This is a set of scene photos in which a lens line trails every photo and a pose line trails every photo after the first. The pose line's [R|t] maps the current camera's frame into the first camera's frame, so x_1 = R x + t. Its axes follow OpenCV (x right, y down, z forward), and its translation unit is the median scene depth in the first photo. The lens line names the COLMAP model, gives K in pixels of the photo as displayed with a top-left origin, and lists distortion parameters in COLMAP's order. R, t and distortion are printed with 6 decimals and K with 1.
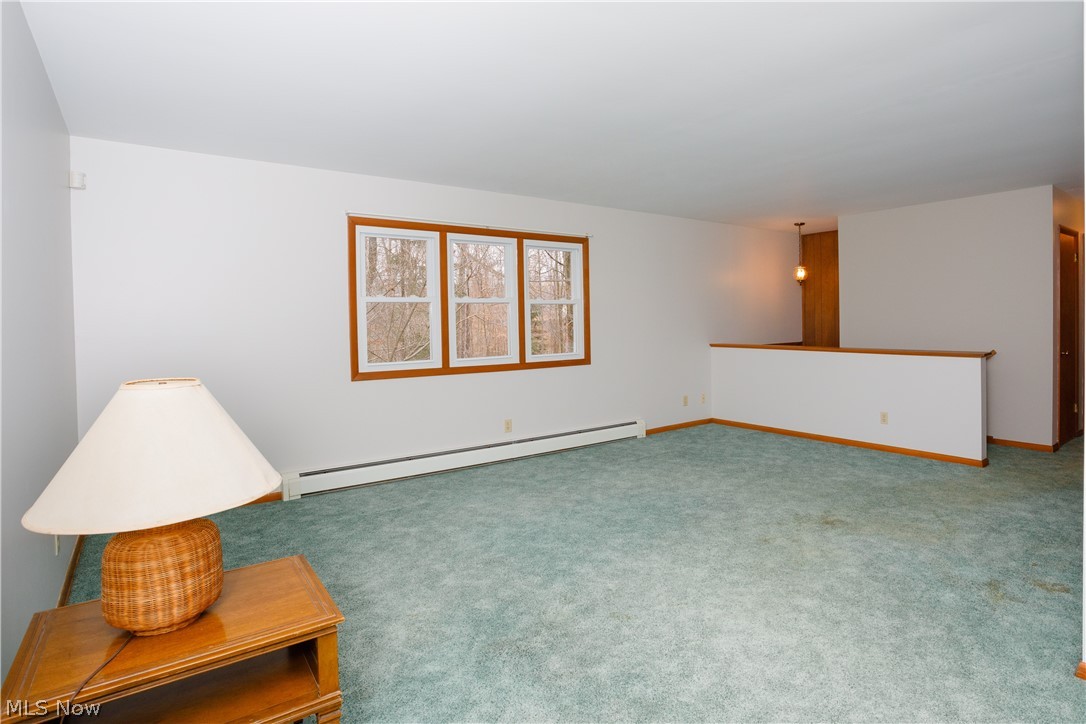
lens RADIAL K [[543.5, 0, 543.0], [0, 543.5, 362.0], [0, 0, 1]] dist [-0.039786, -0.000144]
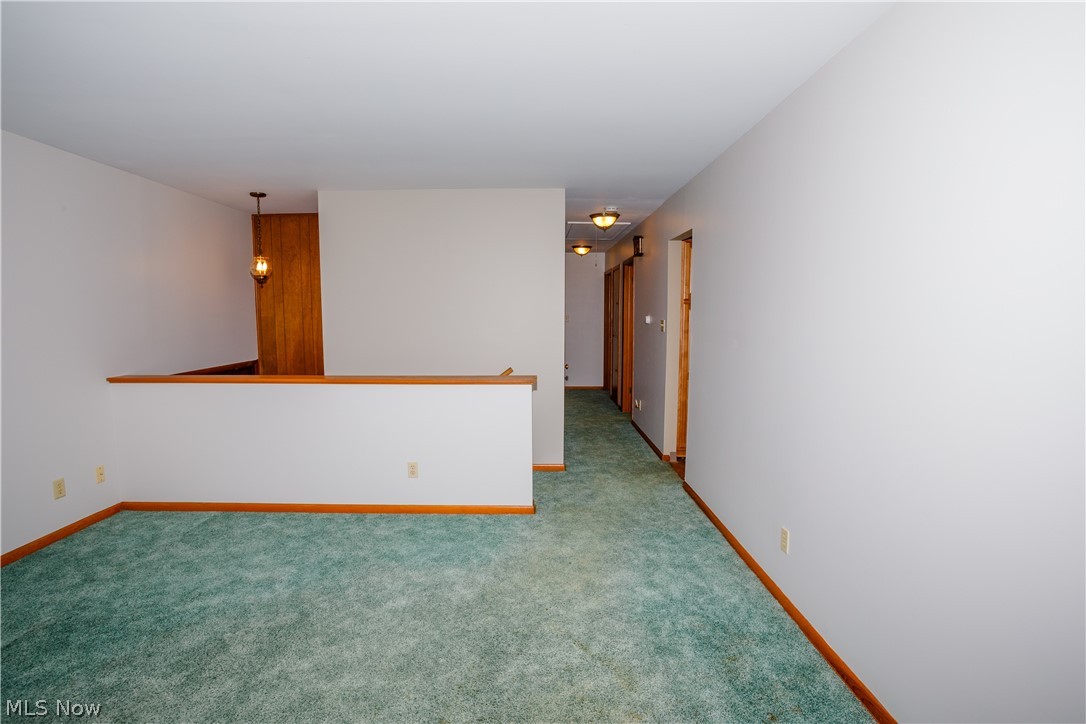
lens RADIAL K [[534.4, 0, 540.9], [0, 534.4, 378.8], [0, 0, 1]] dist [0.017210, -0.000004]
pose [[0.552394, -0.073825, 0.830308, 0.102458], [0.068840, 0.996708, 0.042822, -0.034984], [-0.830736, 0.033503, 0.555657, 0.348337]]
